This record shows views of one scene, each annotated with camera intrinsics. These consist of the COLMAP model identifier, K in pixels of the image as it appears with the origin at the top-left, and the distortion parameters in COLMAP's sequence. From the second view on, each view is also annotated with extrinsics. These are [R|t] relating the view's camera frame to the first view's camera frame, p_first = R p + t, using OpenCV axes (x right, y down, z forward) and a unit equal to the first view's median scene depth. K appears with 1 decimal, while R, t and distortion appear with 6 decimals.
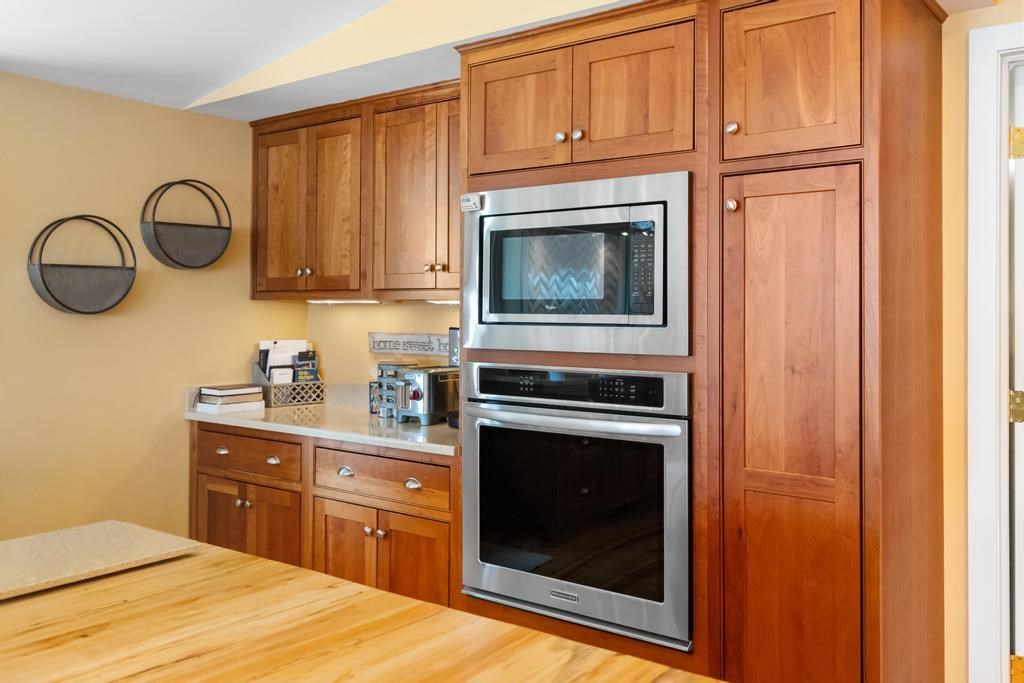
lens RADIAL K [[877.9, 0, 510.8], [0, 877.9, 337.1], [0, 0, 1]] dist [-0.000301, 0.000567]
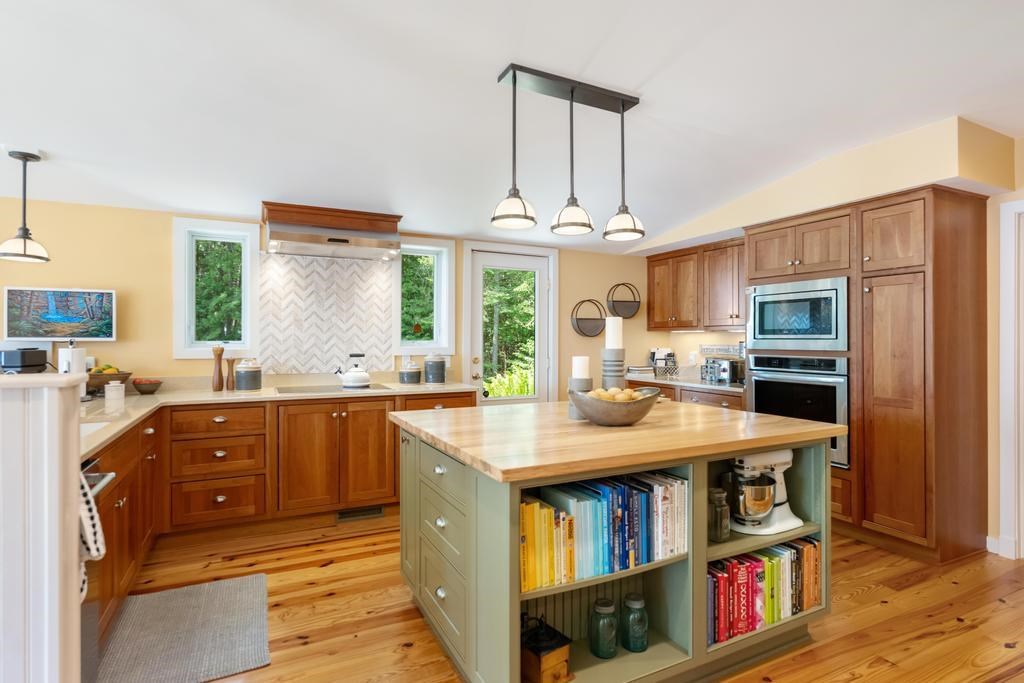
lens RADIAL K [[519.5, 0, 517.5], [0, 519.5, 336.5], [0, 0, 1]] dist [0.000195, 0.000273]
pose [[0.899772, -0.005546, -0.436325, 0.003508], [-0.009751, 0.999414, -0.032812, 0.032427], [0.436251, 0.033778, 0.899191, -0.617956]]
